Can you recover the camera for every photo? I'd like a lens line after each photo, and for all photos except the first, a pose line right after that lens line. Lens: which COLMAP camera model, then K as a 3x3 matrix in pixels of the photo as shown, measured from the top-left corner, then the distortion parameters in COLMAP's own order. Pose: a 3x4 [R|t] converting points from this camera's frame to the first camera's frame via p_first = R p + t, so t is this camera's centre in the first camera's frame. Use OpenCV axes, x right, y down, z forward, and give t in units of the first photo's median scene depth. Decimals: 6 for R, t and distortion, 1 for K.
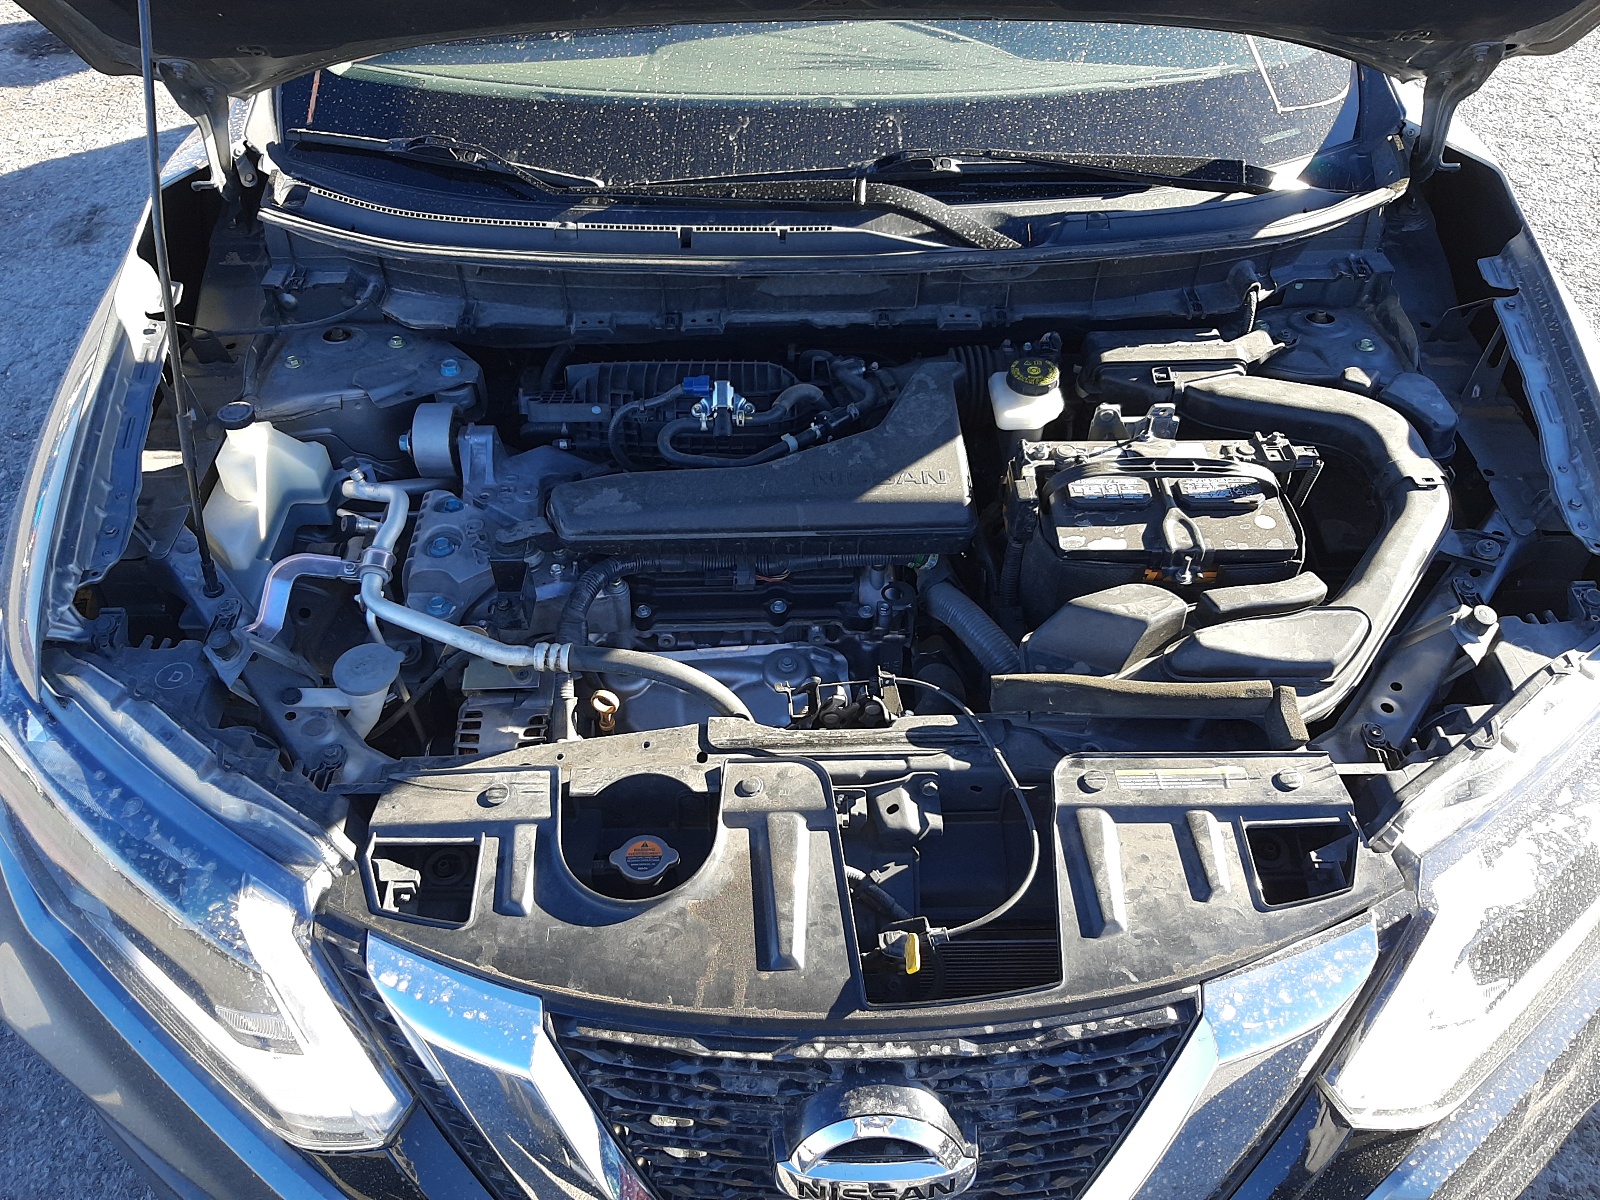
lens RADIAL K [[1245.0, 0, 800.0], [0, 1245.0, 600.0], [0, 0, 1]] dist [-0.087092, 0.063957]
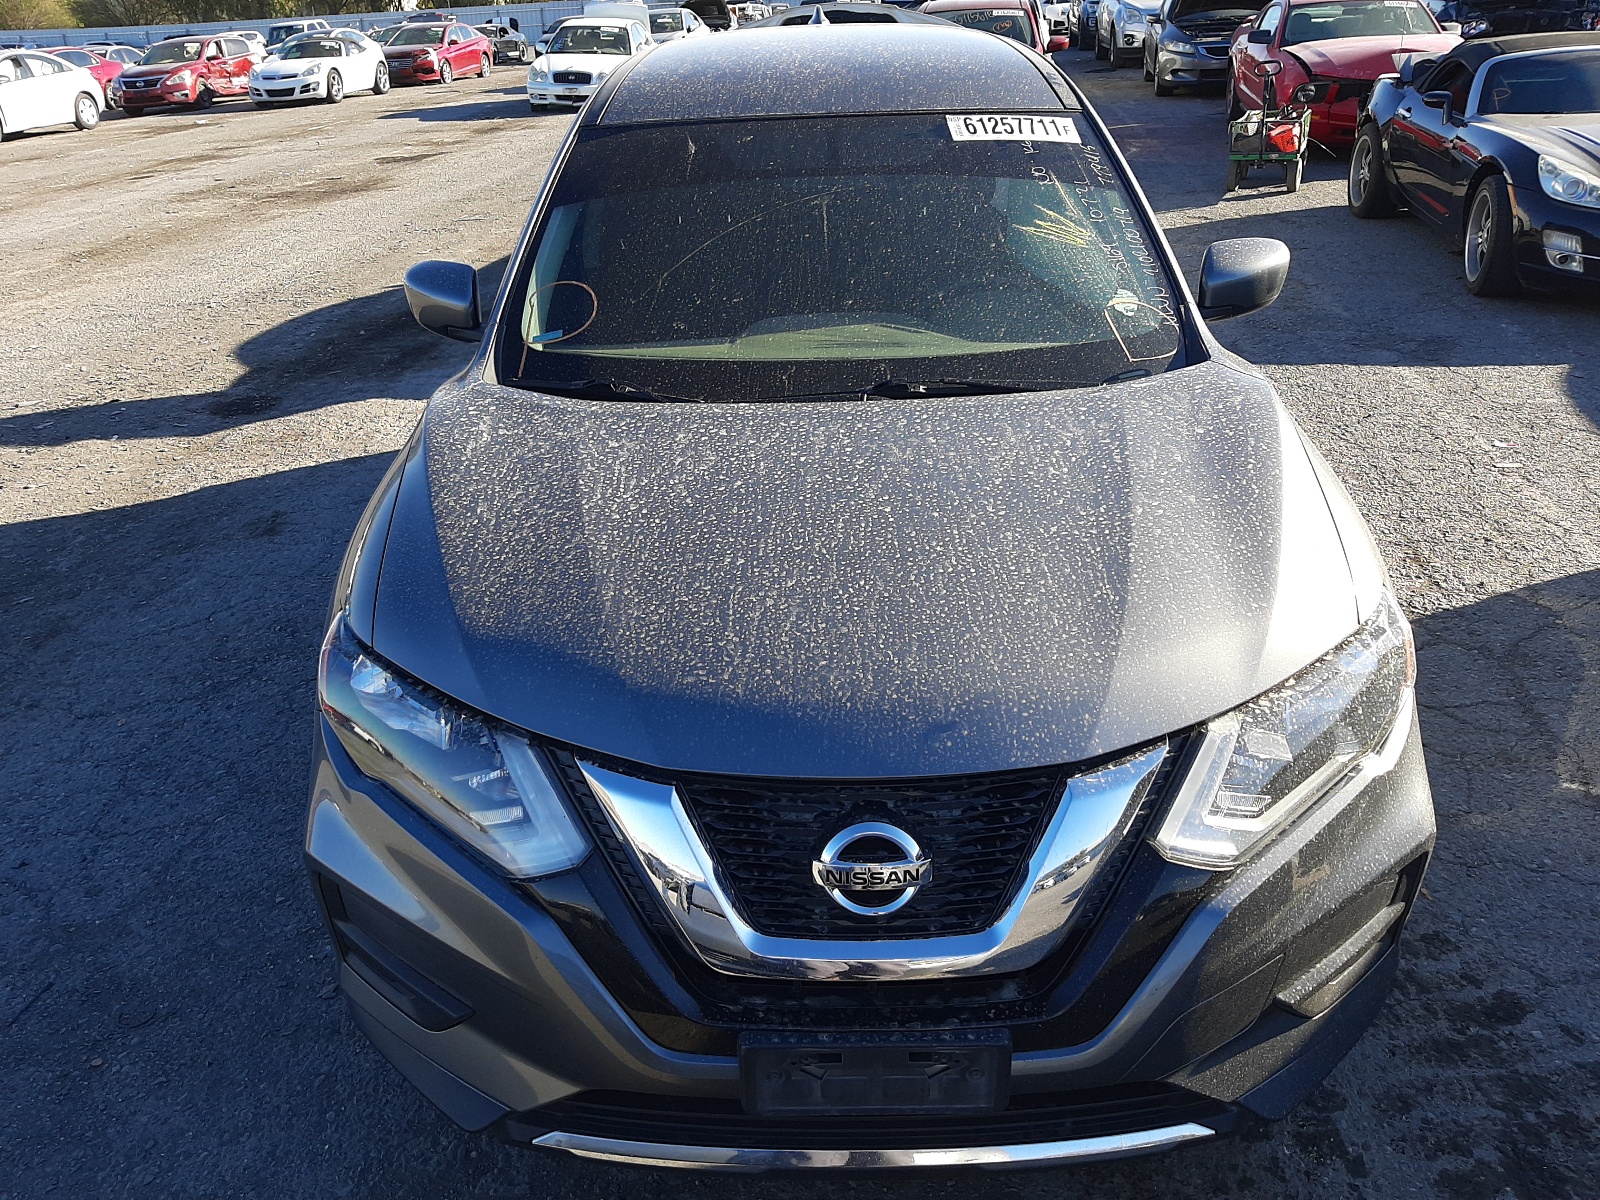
lens RADIAL K [[1158.1, 0, 800.0], [0, 1158.1, 600.0], [0, 0, 1]] dist [-0.000915, -0.006809]
pose [[0.999540, -0.007755, -0.029305, 0.011022], [-0.000913, 0.958580, -0.284820, 0.503322], [0.030300, 0.284716, 0.958133, -0.559101]]
